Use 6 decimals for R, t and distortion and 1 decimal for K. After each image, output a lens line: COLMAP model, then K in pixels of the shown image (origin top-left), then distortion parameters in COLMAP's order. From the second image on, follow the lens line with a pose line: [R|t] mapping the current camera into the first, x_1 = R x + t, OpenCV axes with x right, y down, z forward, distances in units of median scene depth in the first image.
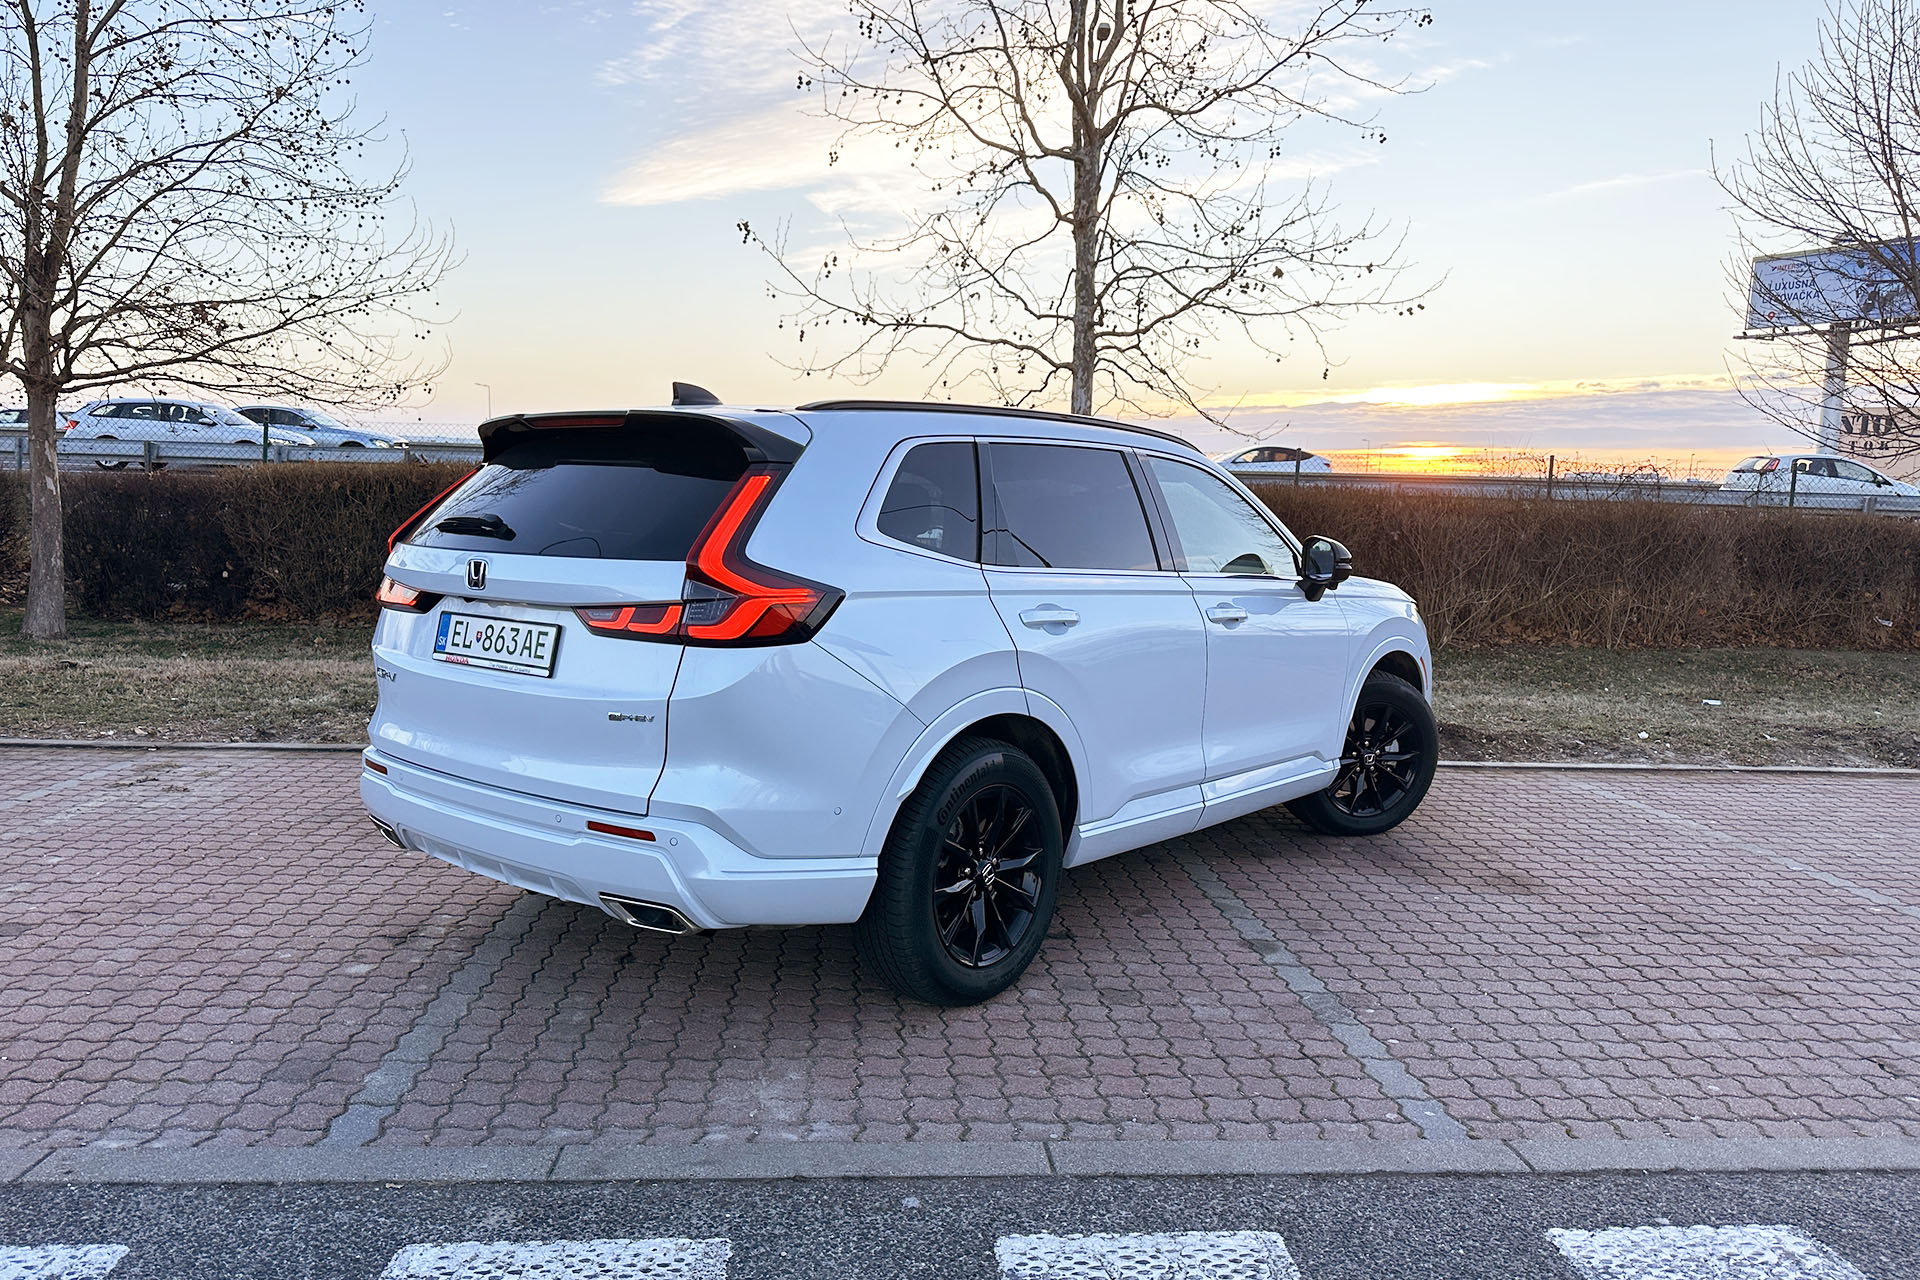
lens RADIAL K [[1340.2, 0, 959.9], [0, 1340.2, 628.3], [0, 0, 1]] dist [0.086158, -0.069177]
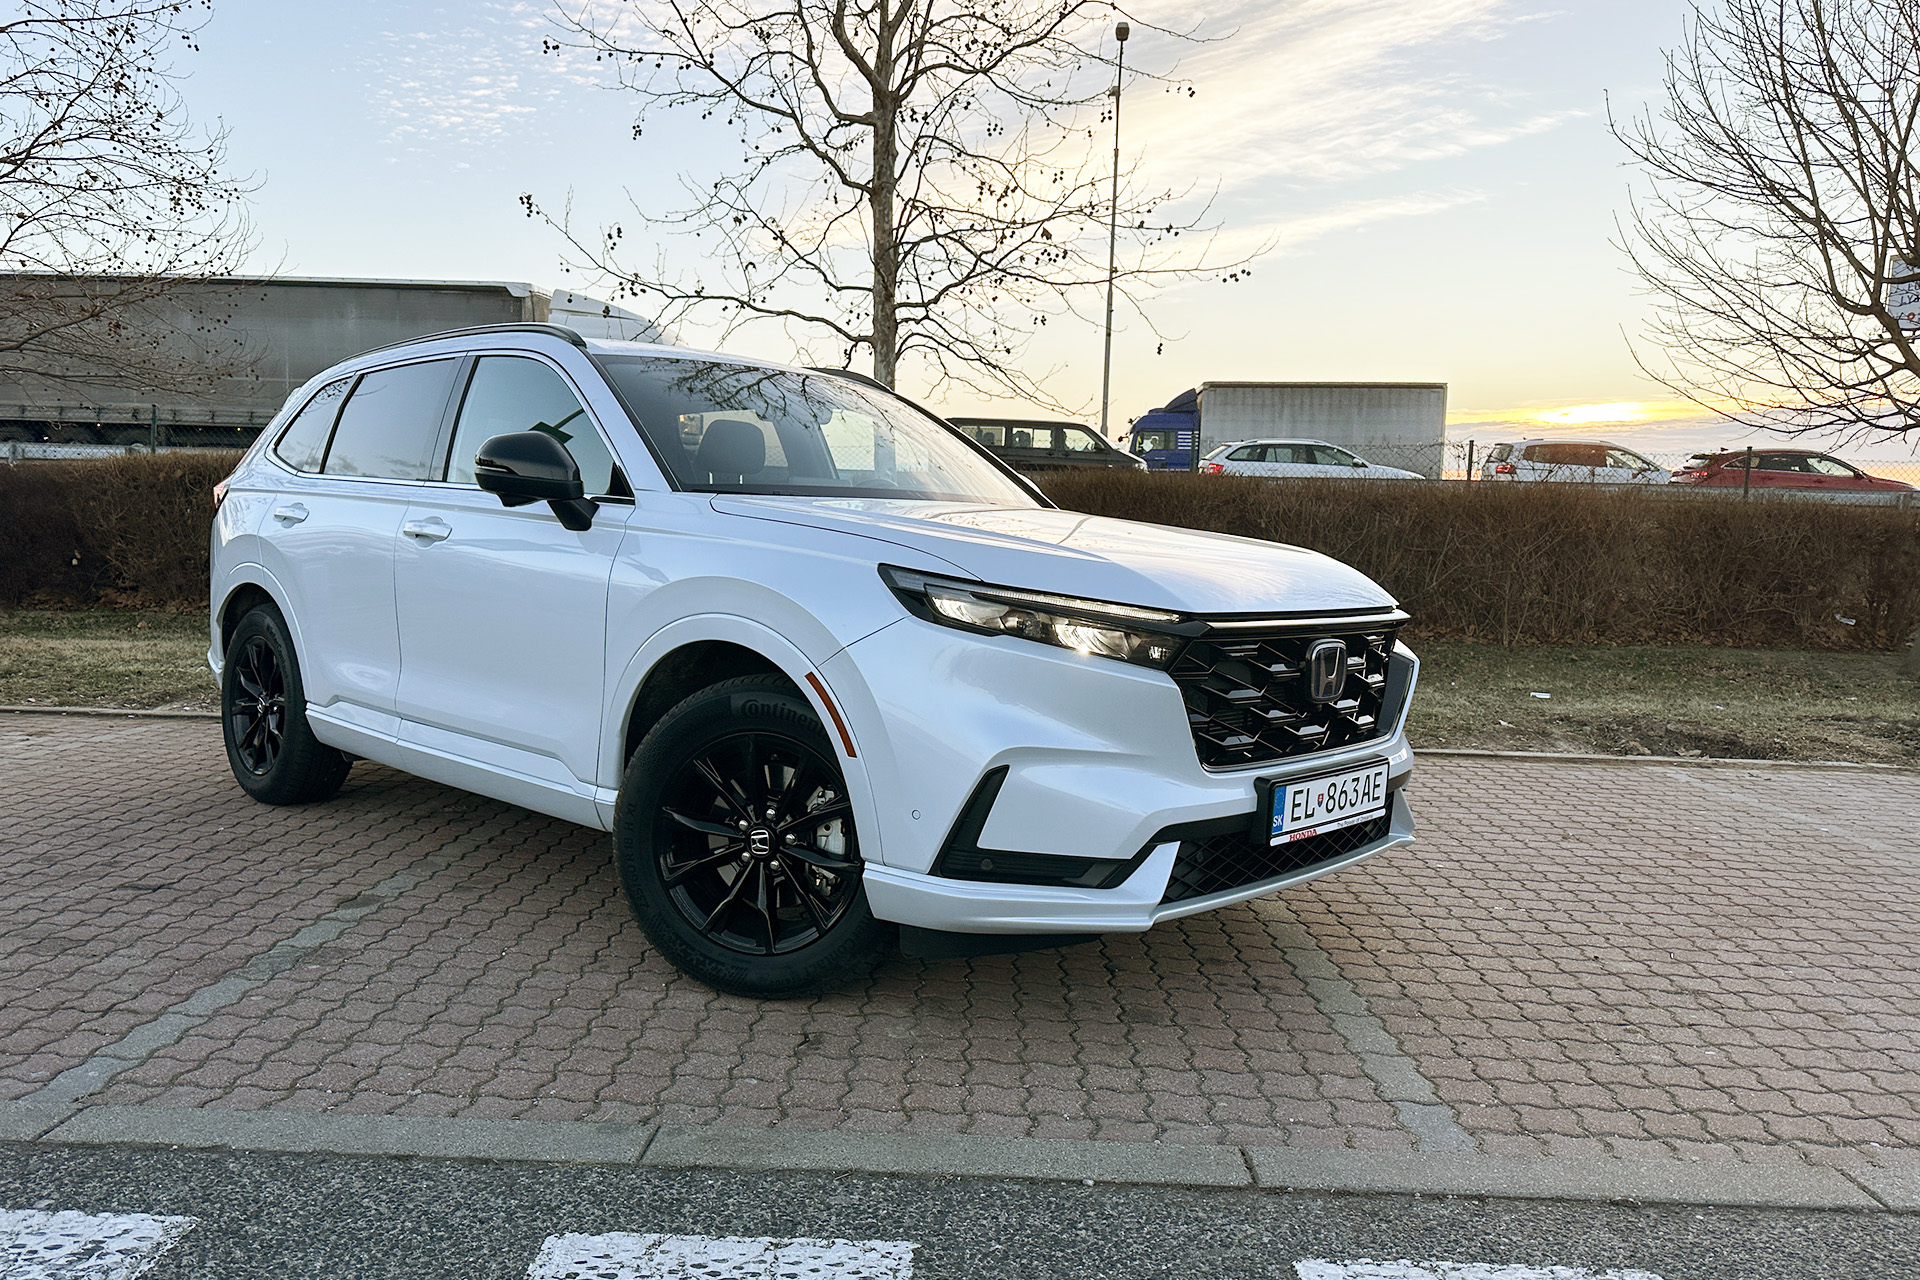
lens RADIAL K [[1310.3, 0, 960.0], [0, 1310.3, 640.0], [0, 0, 1]] dist [0.084033, -0.073654]
pose [[0.992631, 0.011436, -0.120638, 0.265343], [-0.011766, 0.999929, -0.002025, 0.023326], [0.120606, 0.003429, 0.992694, 0.067745]]
